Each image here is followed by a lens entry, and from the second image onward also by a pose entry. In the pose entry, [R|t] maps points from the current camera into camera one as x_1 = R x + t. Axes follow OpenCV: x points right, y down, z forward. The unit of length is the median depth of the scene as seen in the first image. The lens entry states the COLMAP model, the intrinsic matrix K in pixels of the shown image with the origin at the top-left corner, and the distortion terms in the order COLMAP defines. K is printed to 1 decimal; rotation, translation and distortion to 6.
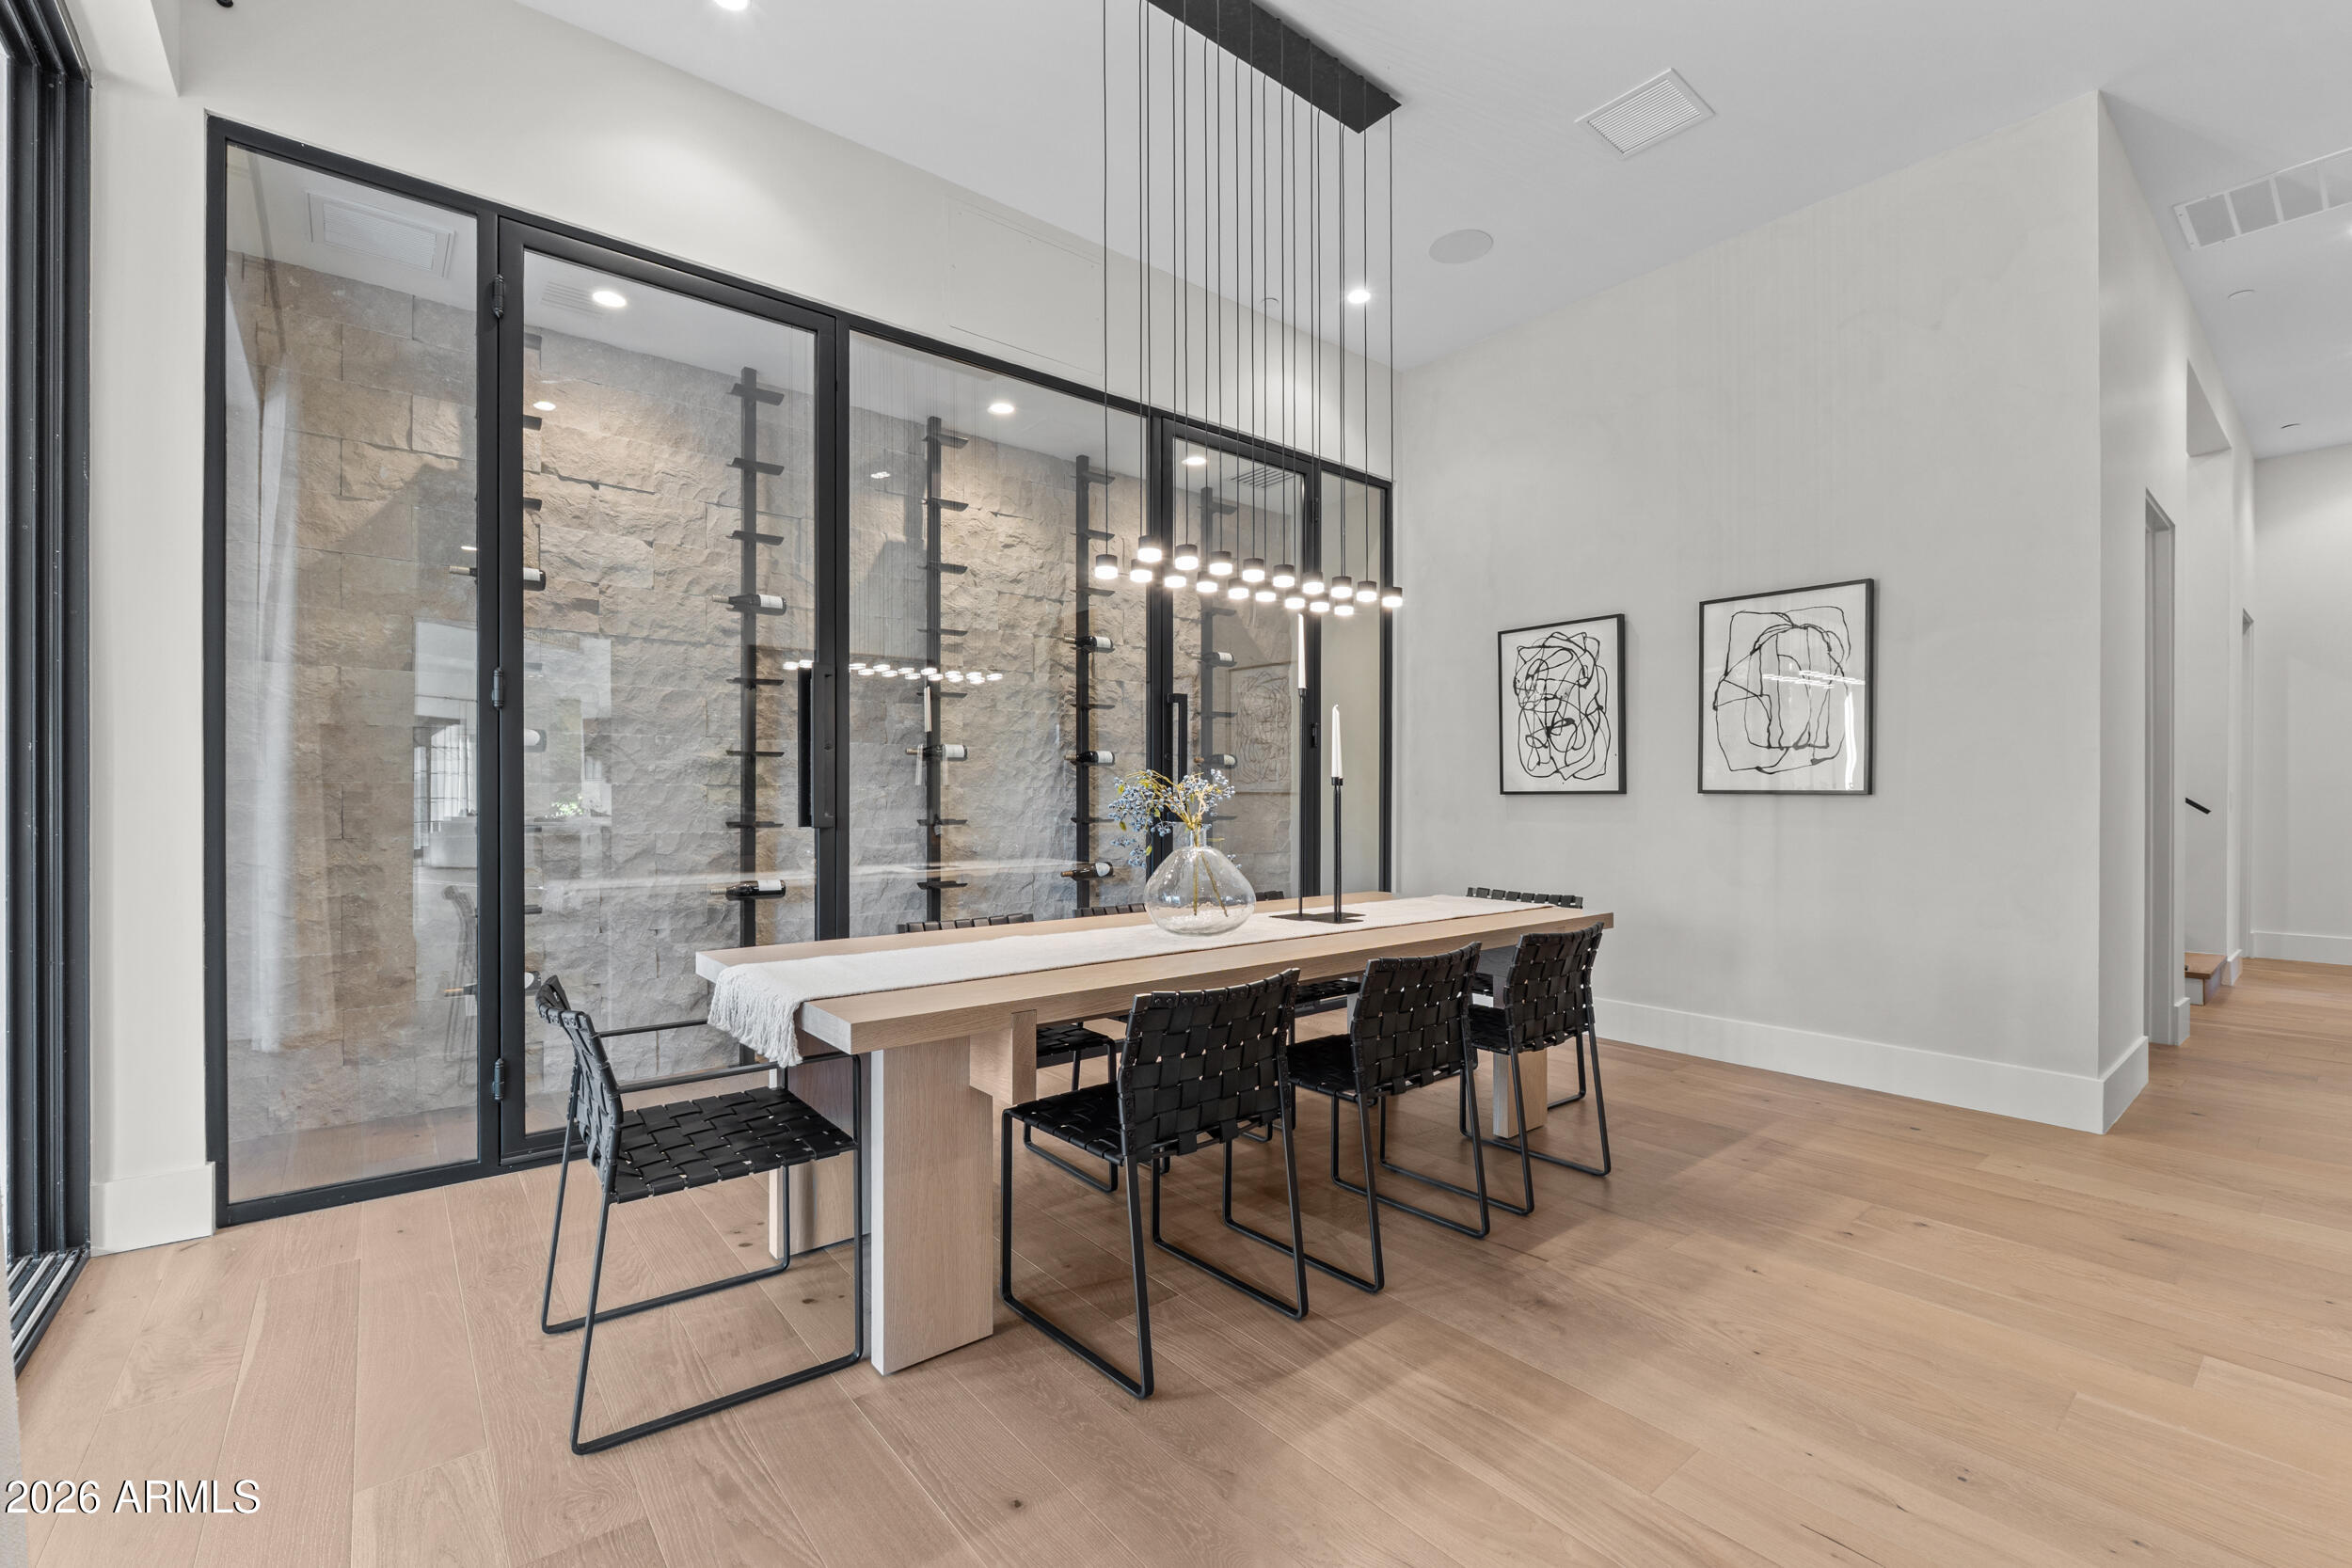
lens RADIAL K [[974.5, 0, 1167.6], [0, 974.5, 804.7], [0, 0, 1]] dist [-0.000928, -0.009528]
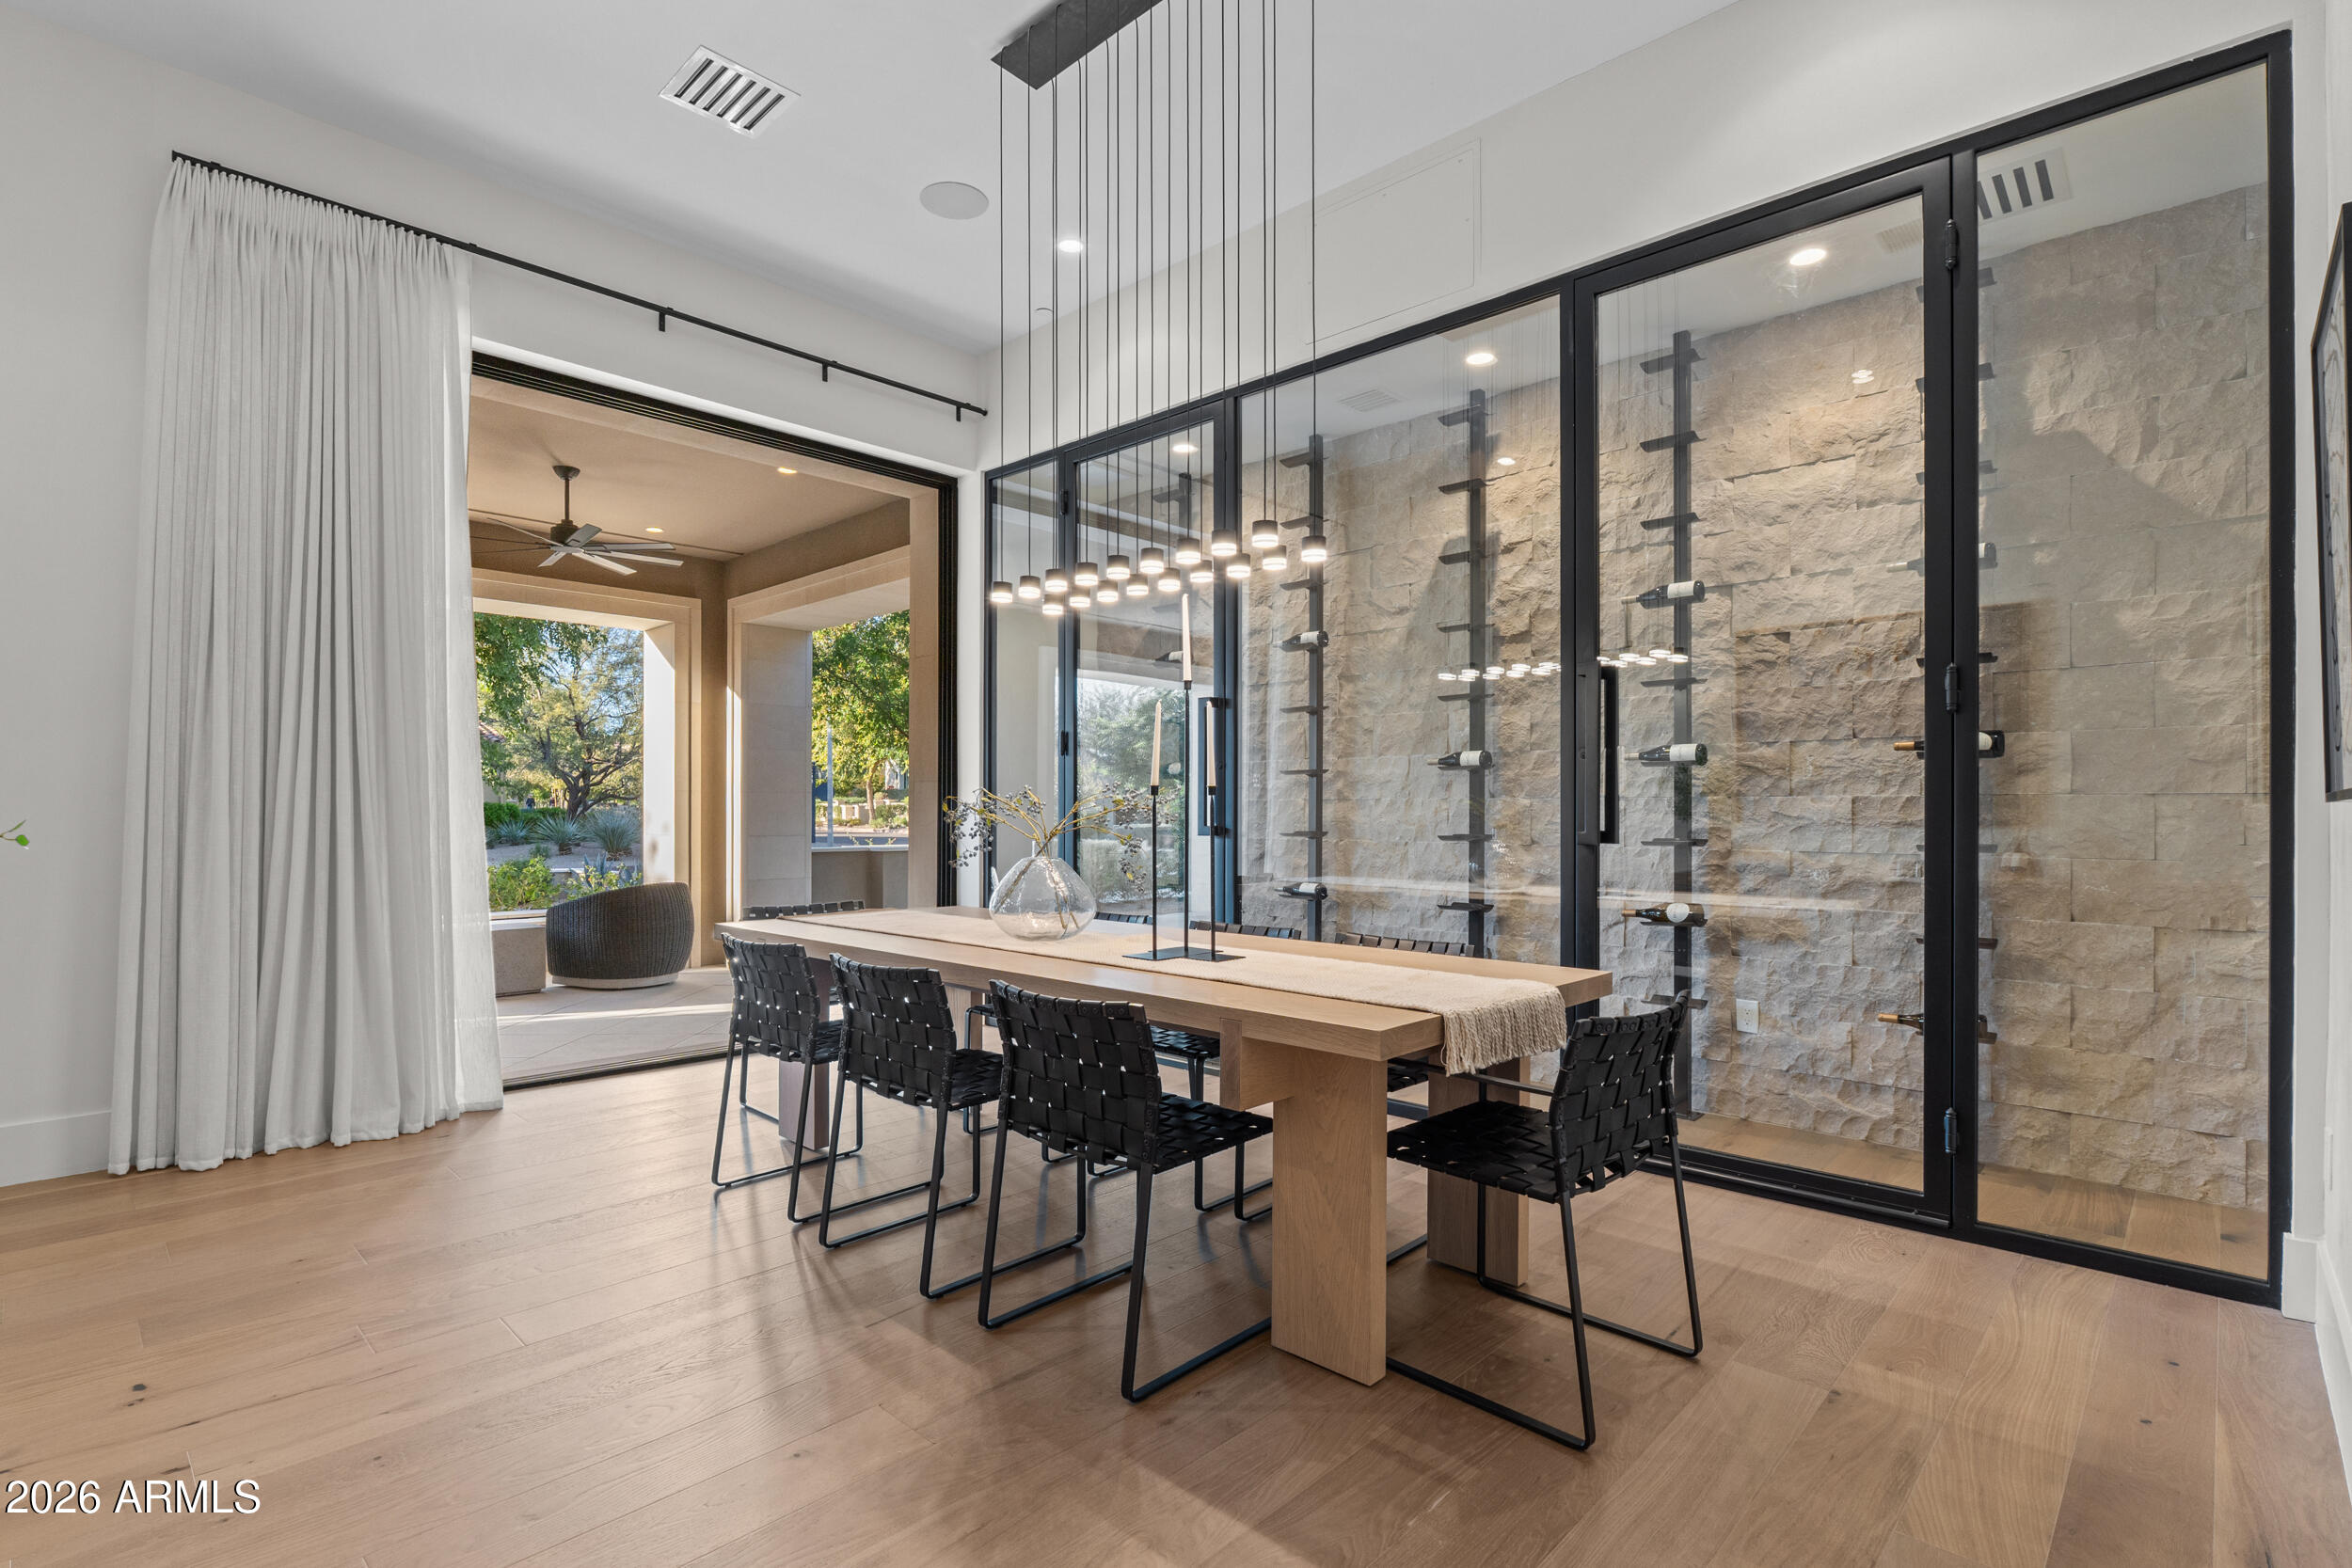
lens RADIAL K [[1112.7, 0, 1178.8], [0, 1112.7, 797.4], [0, 0, 1]] dist [-0.000373, 0.000034]
pose [[0.146523, -0.010303, -0.989154, 1.040785], [-0.009969, 0.999880, -0.011892, -0.005358], [0.989157, 0.011604, 0.146403, 0.812341]]
